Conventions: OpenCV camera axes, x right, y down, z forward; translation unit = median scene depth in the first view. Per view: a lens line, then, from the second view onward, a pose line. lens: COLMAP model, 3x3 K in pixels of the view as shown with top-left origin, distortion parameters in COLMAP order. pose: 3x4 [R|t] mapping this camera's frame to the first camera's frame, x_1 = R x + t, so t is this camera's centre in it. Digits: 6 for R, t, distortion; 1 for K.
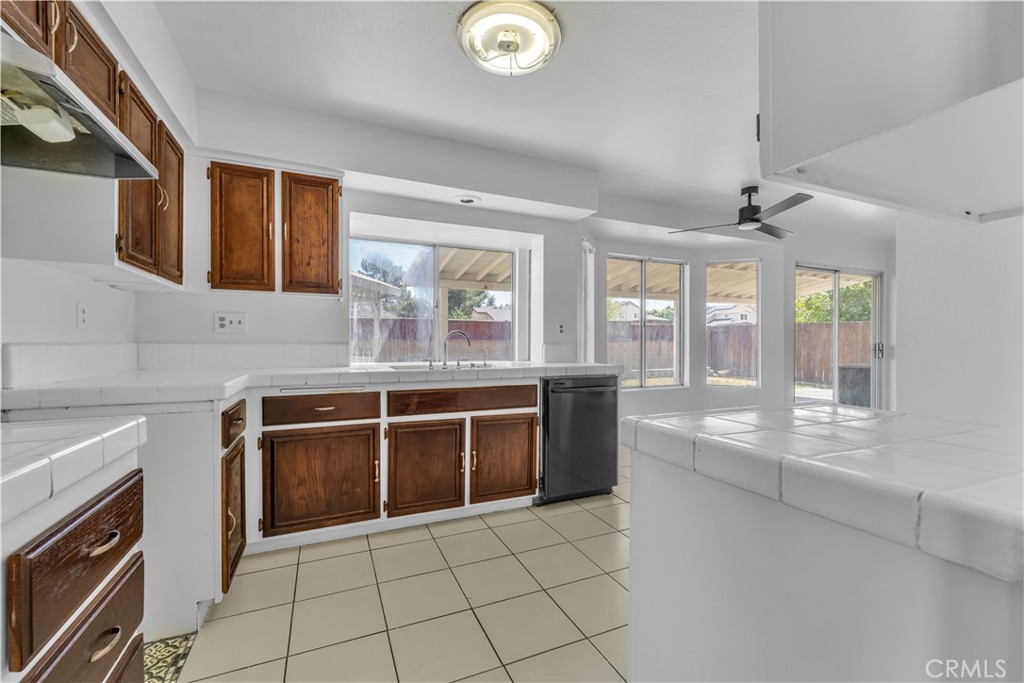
lens RADIAL K [[408.4, 0, 506.9], [0, 408.4, 346.3], [0, 0, 1]] dist [0.005725, -0.001175]
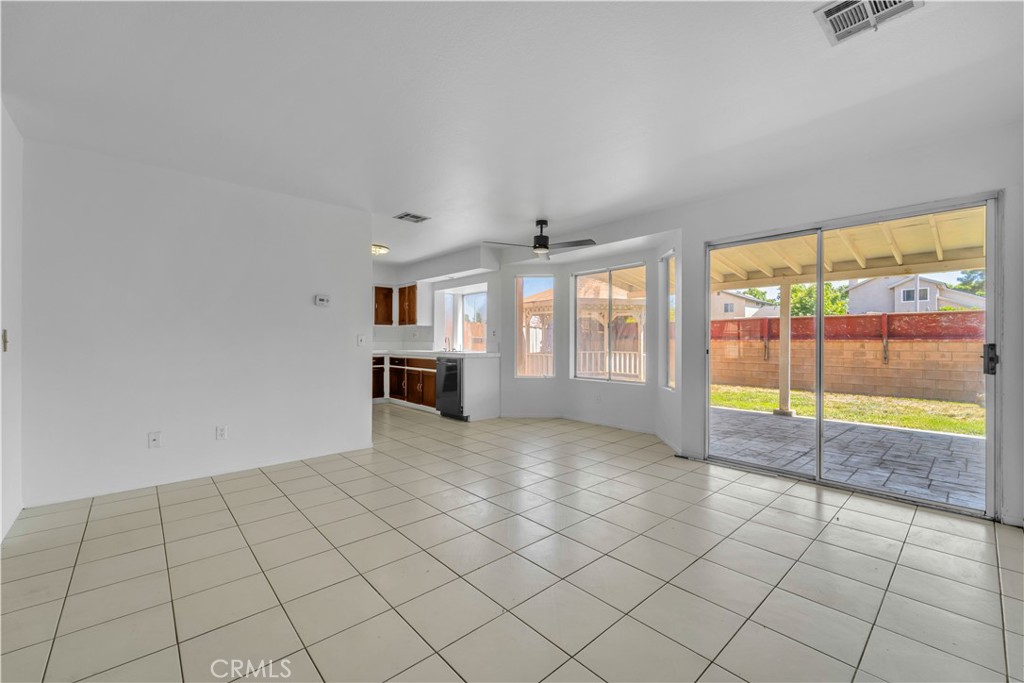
lens RADIAL K [[408.4, 0, 527.7], [0, 408.4, 354.8], [0, 0, 1]] dist [0.005725, -0.001175]
pose [[0.319663, 0.033088, -0.946953, 2.549988], [-0.008410, 0.999450, 0.032083, -0.014017], [0.947494, -0.002292, 0.319766, 0.814125]]
